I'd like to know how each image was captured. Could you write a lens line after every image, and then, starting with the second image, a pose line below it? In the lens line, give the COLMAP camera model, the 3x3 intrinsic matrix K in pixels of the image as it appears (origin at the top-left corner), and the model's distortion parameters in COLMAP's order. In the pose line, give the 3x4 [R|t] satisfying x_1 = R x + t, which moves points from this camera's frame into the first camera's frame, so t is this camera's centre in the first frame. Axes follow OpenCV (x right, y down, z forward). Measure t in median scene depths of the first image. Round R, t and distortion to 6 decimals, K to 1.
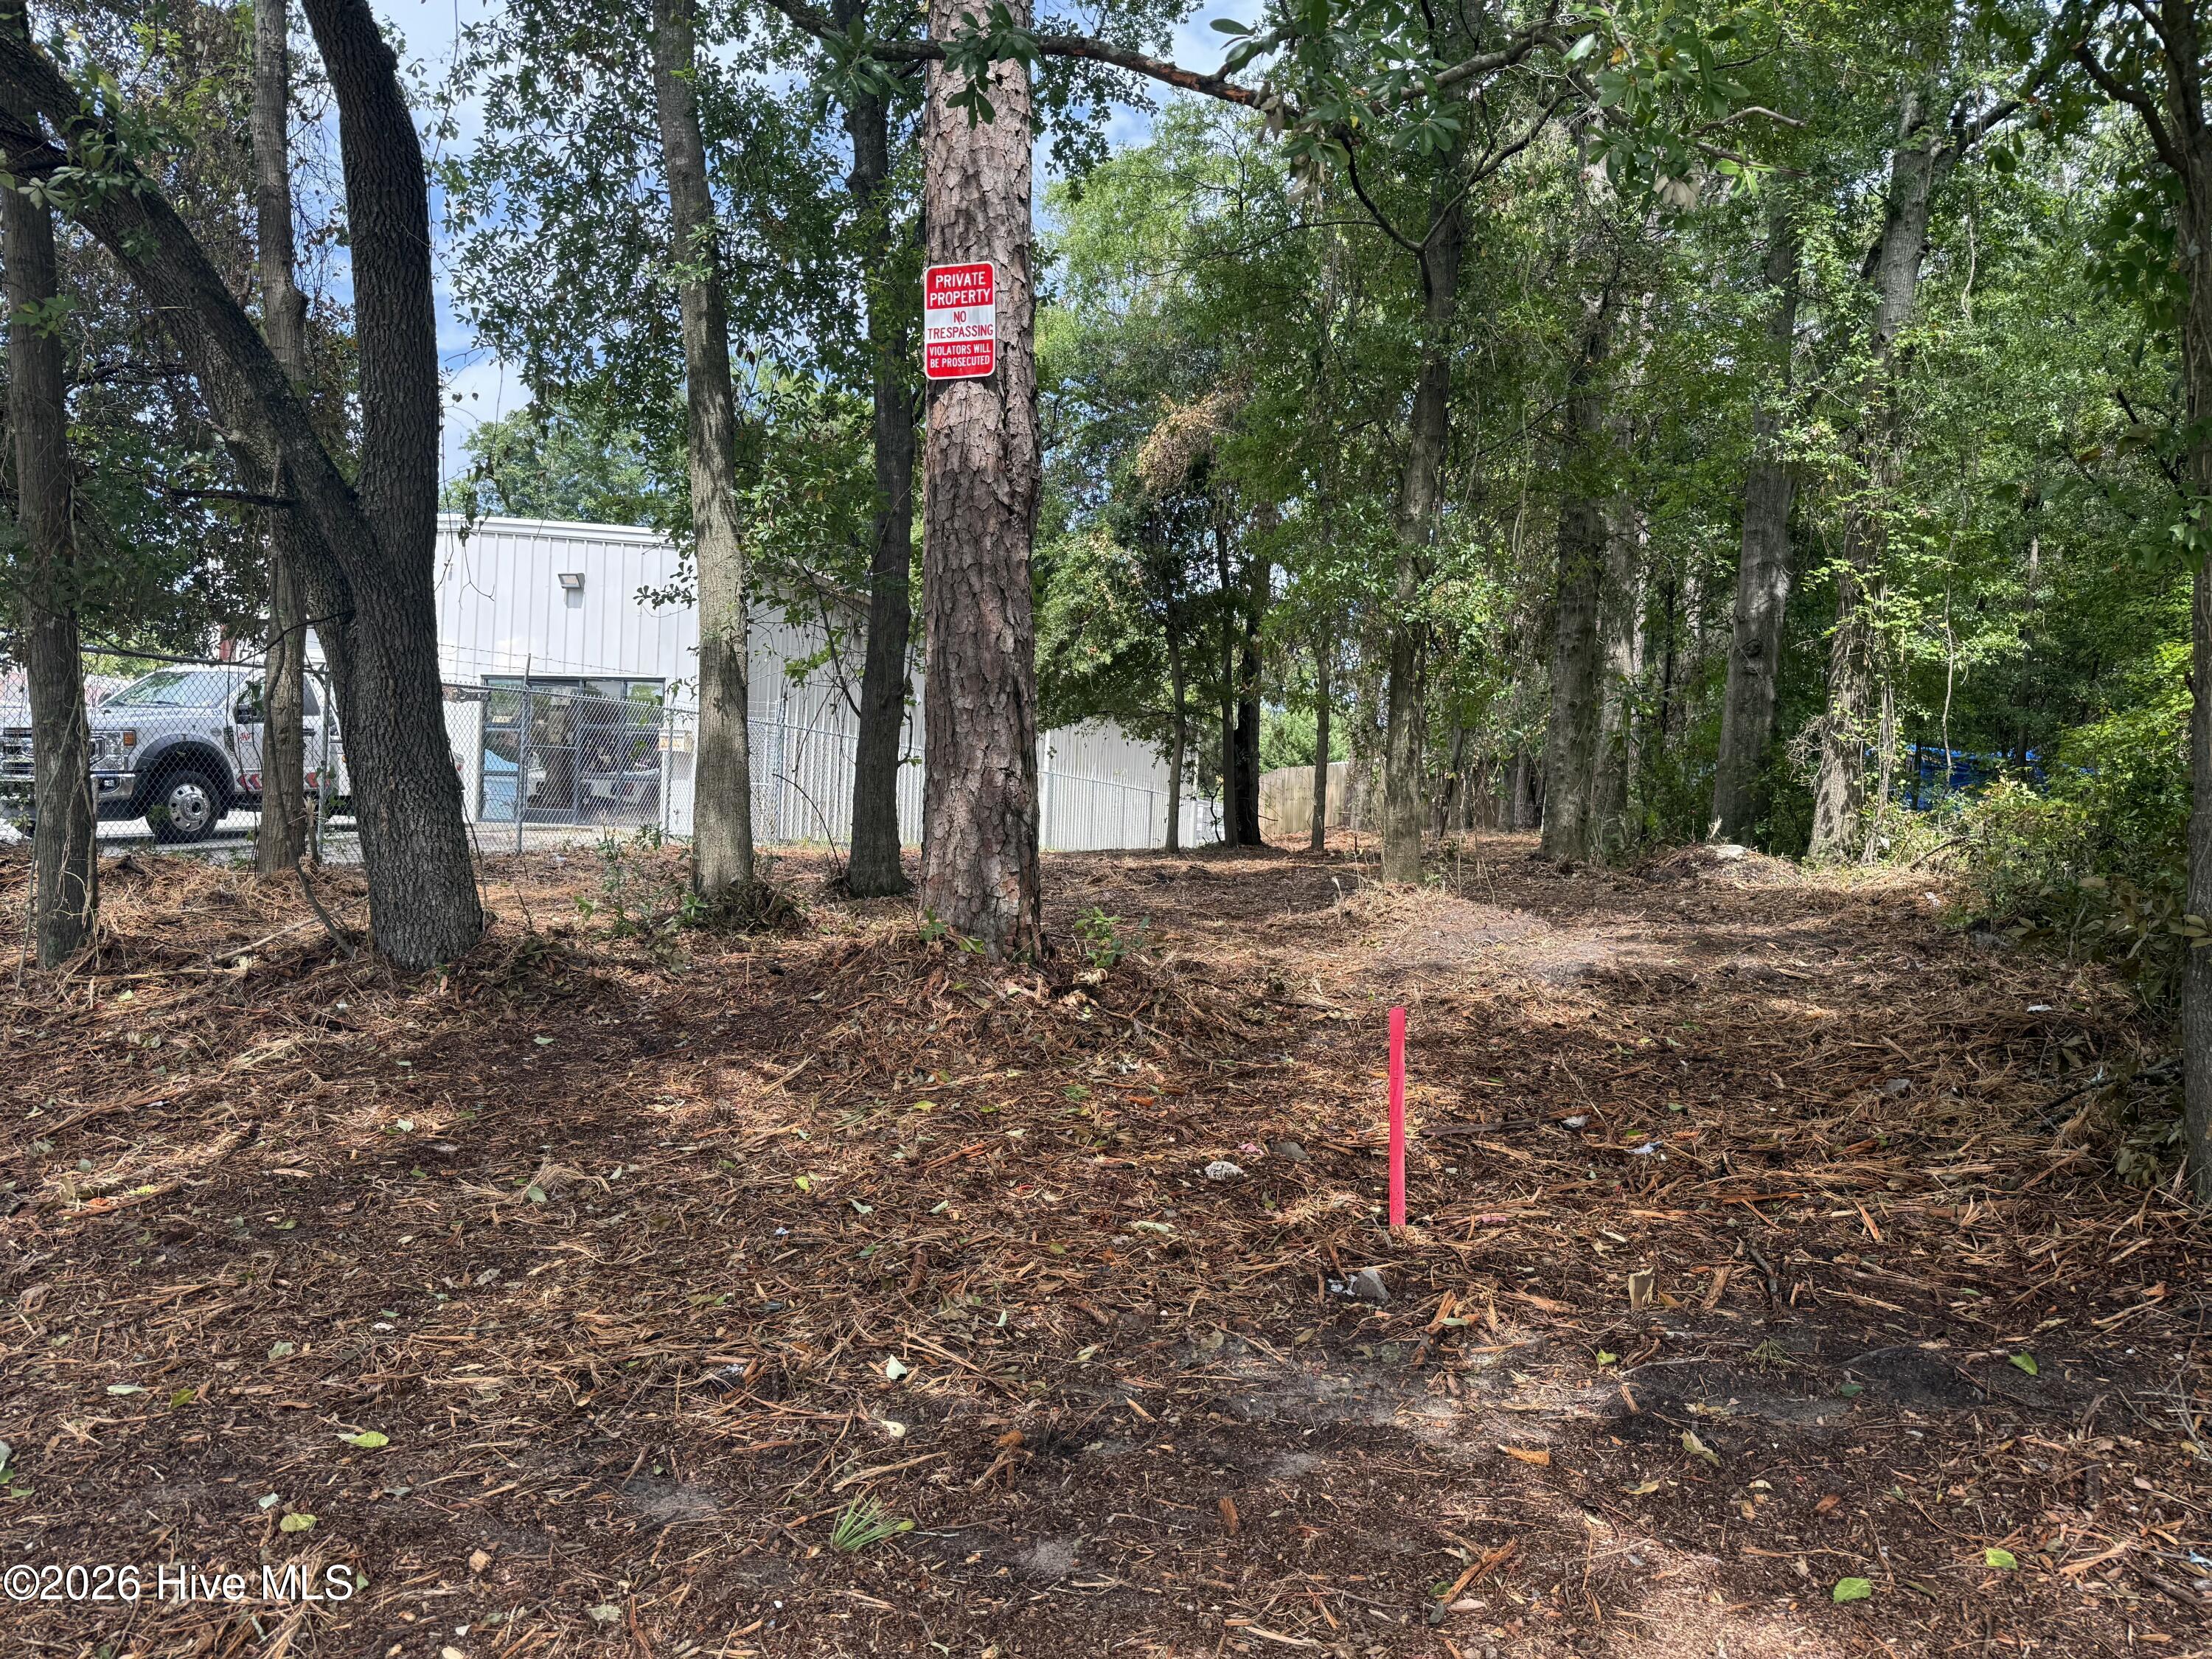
lens RADIAL K [[1528.7, 0, 1106.0], [0, 1528.7, 829.5], [0, 0, 1]] dist [0.000268, -0.000258]
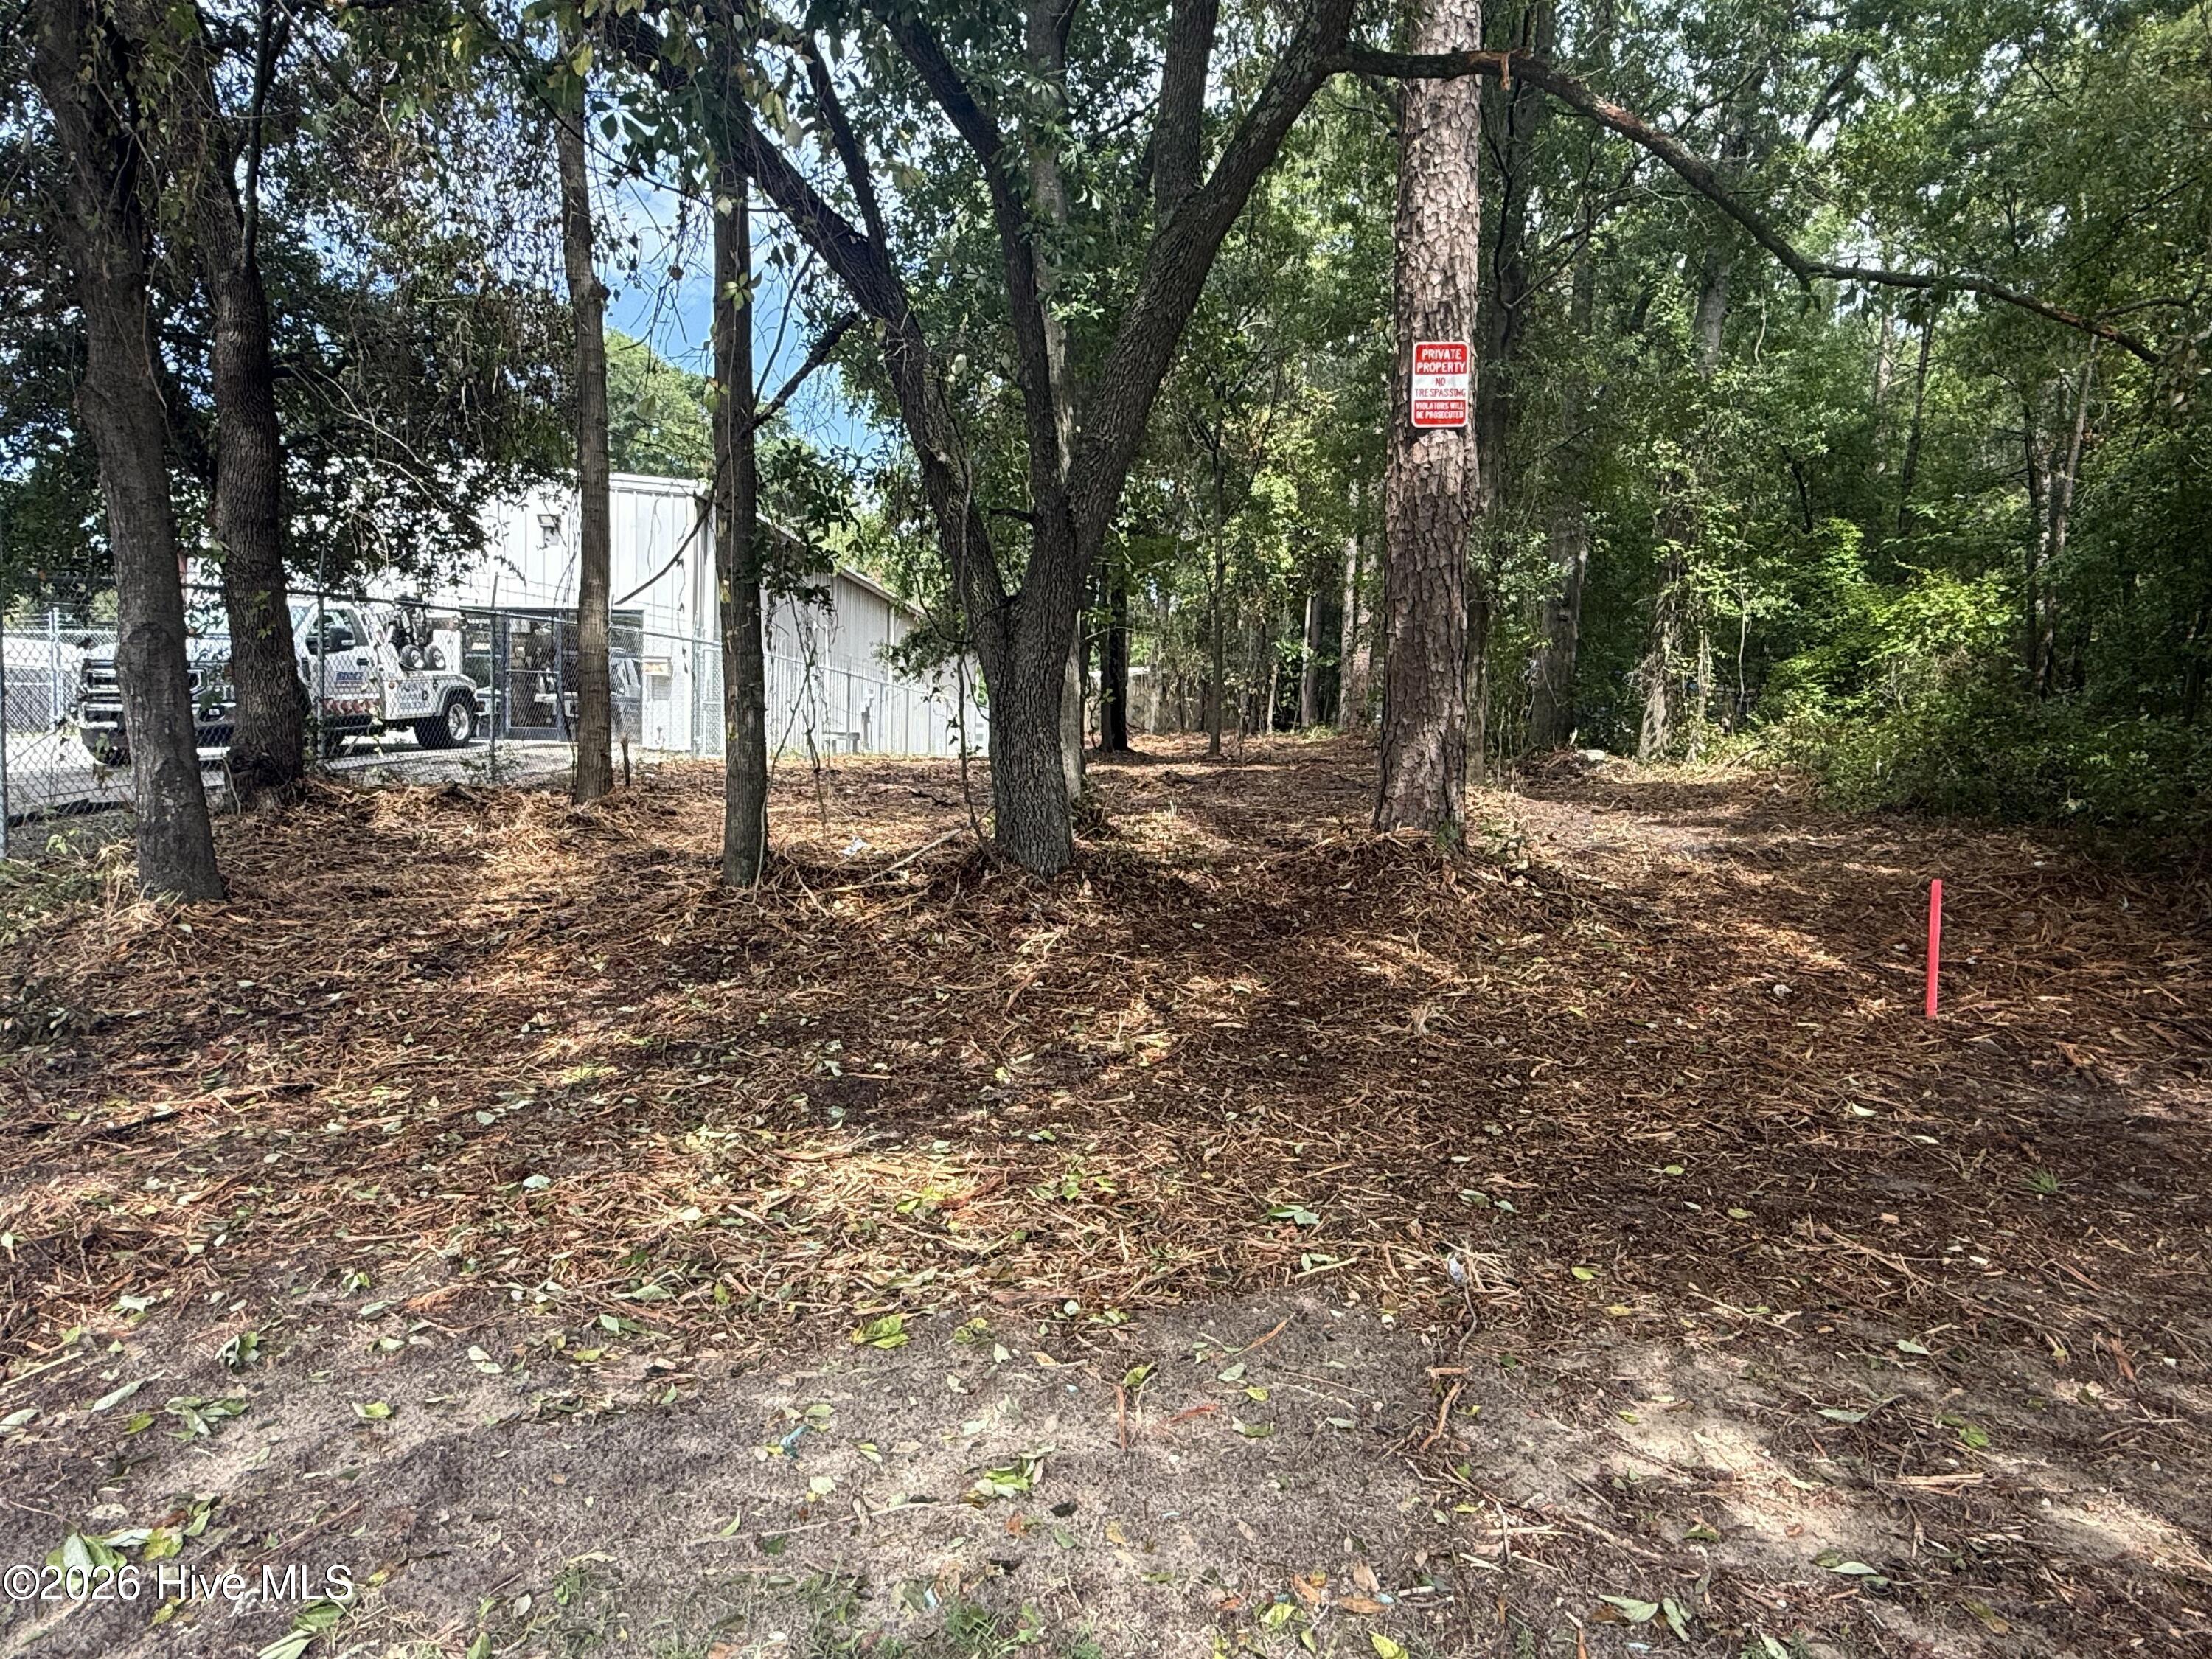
lens RADIAL K [[1336.6, 0, 1081.3], [0, 1336.6, 827.9], [0, 0, 1]] dist [0.003185, -0.001857]
pose [[0.972295, -0.027142, 0.232177, -0.324420], [0.010873, 0.997412, 0.071065, -0.010911], [-0.233505, -0.066572, 0.970074, -0.055356]]
